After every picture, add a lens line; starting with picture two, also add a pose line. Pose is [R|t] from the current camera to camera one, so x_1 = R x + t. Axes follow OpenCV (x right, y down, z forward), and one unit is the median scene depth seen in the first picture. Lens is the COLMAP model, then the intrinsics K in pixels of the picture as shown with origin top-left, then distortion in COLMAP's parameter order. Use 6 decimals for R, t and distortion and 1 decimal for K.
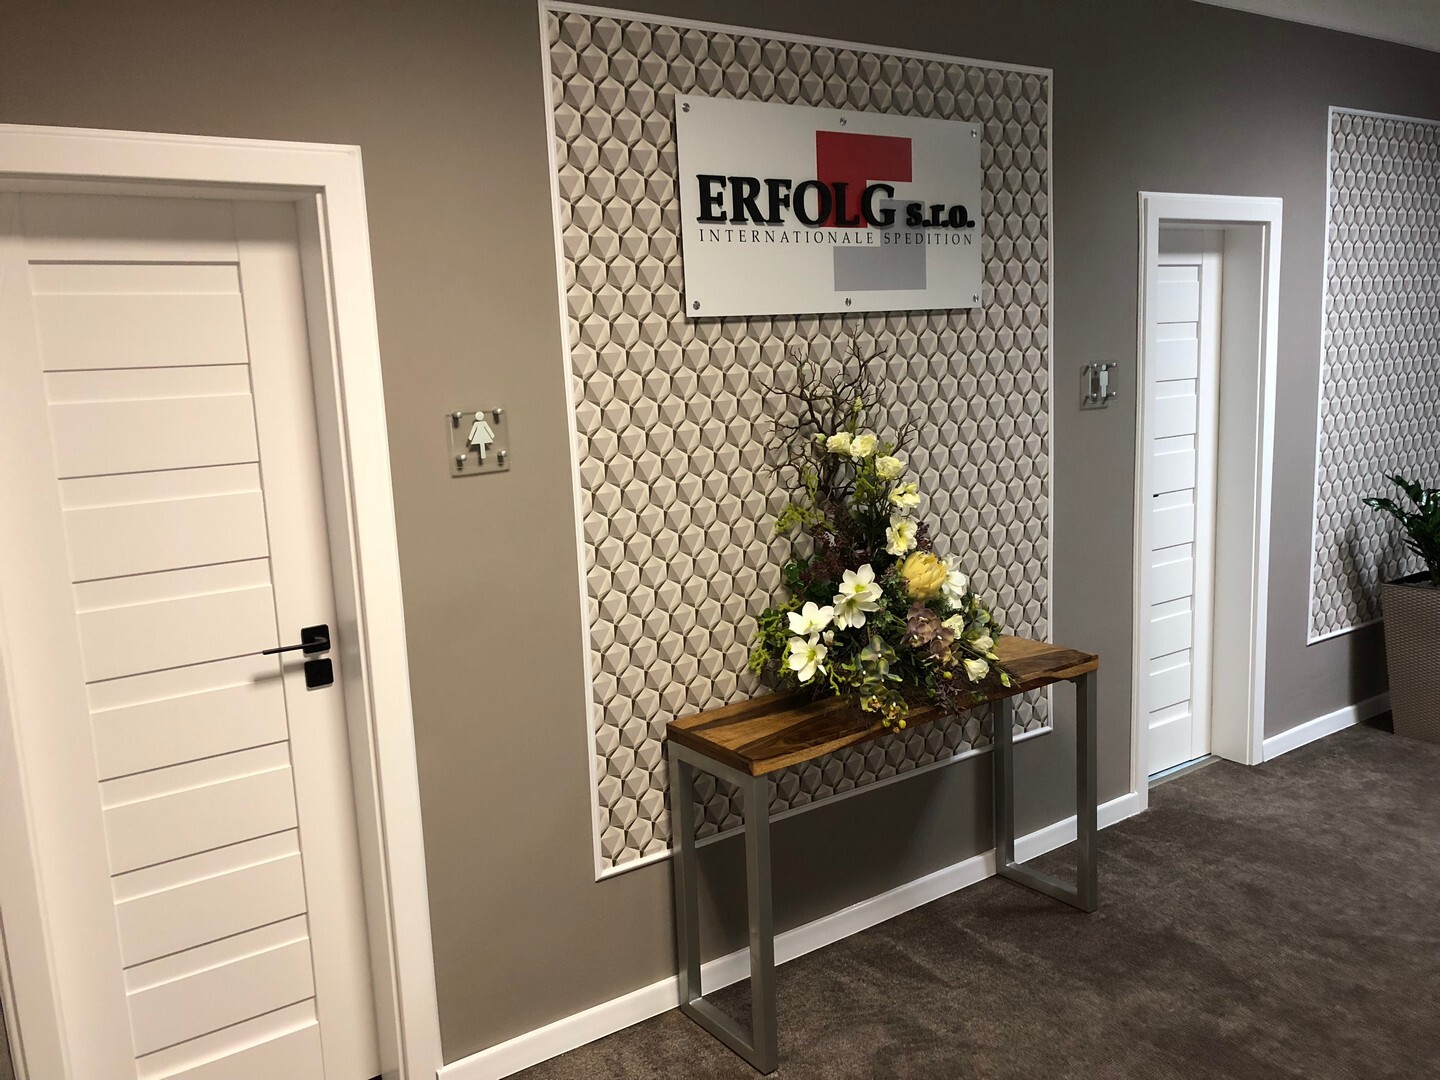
lens RADIAL K [[1148.1, 0, 727.3], [0, 1148.1, 542.0], [0, 0, 1]] dist [0.033634, -0.026659]
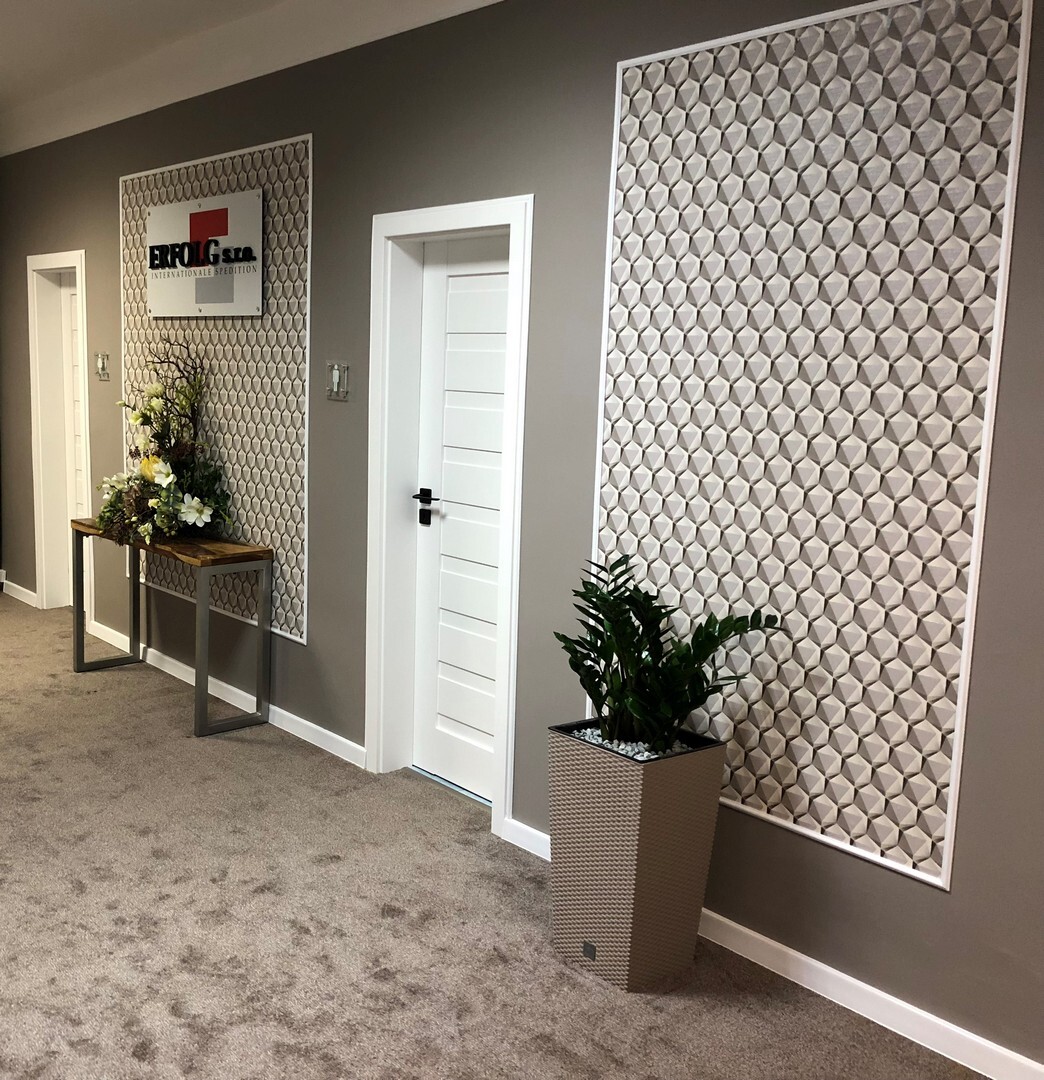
lens RADIAL K [[1201.4, 0, 435.0], [0, 1201.4, 549.1], [0, 0, 1]] dist [0.039545, 0.000000]
pose [[0.055144, 0.213676, -0.975347, 1.963083], [-0.186419, 0.961860, 0.200181, -0.293147], [0.980922, 0.170784, 0.092874, 1.246837]]
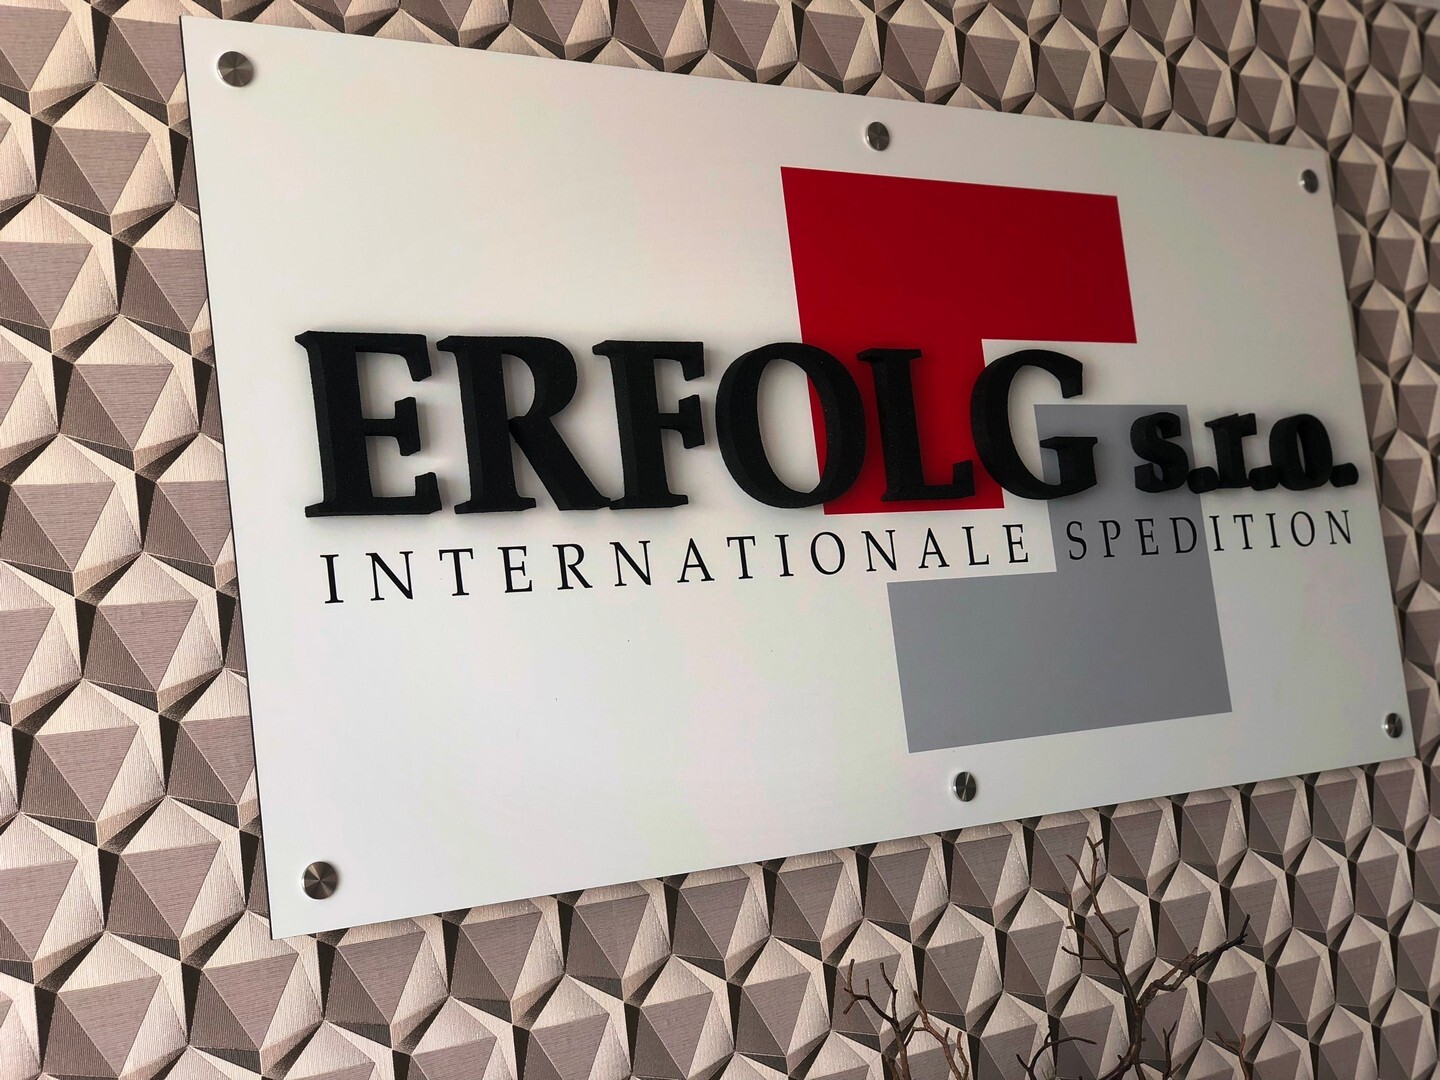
lens RADIAL K [[2211.3, 0, 716.0], [0, 2211.3, 534.0], [0, 0, 1]] dist [0.000736, 0.000000]
pose [[0.996508, -0.065743, 0.051475, 0.029162], [0.077153, 0.960719, -0.266584, -0.138522], [-0.031927, 0.269624, 0.962436, 0.522251]]
